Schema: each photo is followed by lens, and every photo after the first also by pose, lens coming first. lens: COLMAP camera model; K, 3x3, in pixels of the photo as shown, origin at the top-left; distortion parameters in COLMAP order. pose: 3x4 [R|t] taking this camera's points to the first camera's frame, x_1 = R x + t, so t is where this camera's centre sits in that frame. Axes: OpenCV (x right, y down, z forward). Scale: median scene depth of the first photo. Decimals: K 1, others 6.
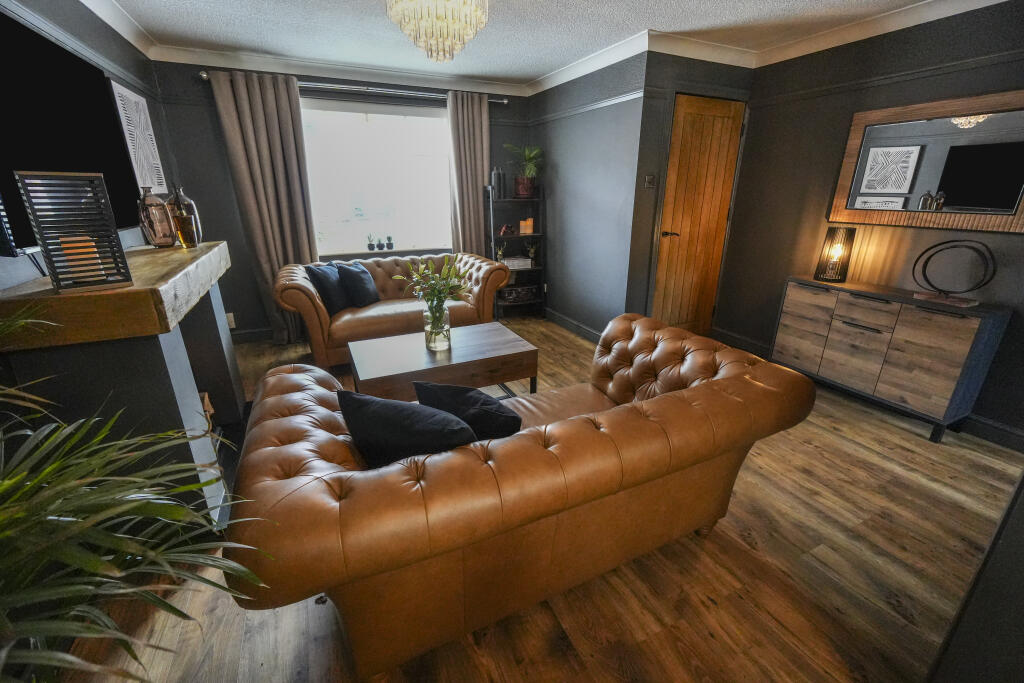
lens RADIAL K [[426.2, 0, 515.6], [0, 426.2, 332.8], [0, 0, 1]] dist [-0.002849, 0.000947]
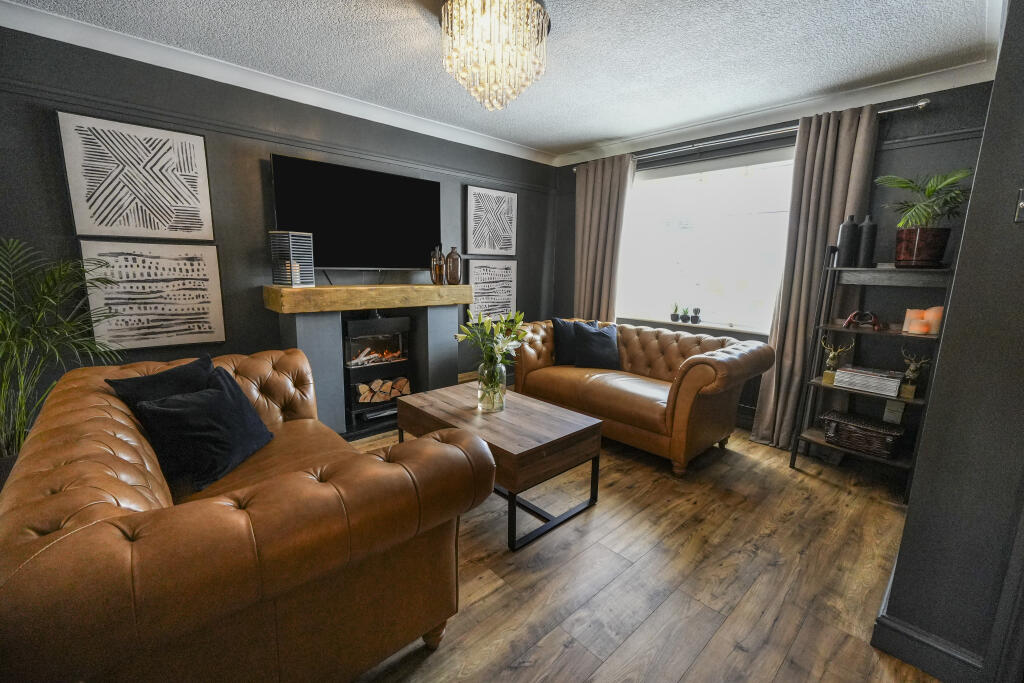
lens RADIAL K [[426.2, 0, 515.6], [0, 426.2, 332.8], [0, 0, 1]] dist [-0.002849, 0.000947]
pose [[0.303064, 0.154831, -0.940308, 0.402693], [-0.322248, 0.945238, 0.051781, -0.111341], [0.896833, 0.287319, 0.336361, 0.417744]]
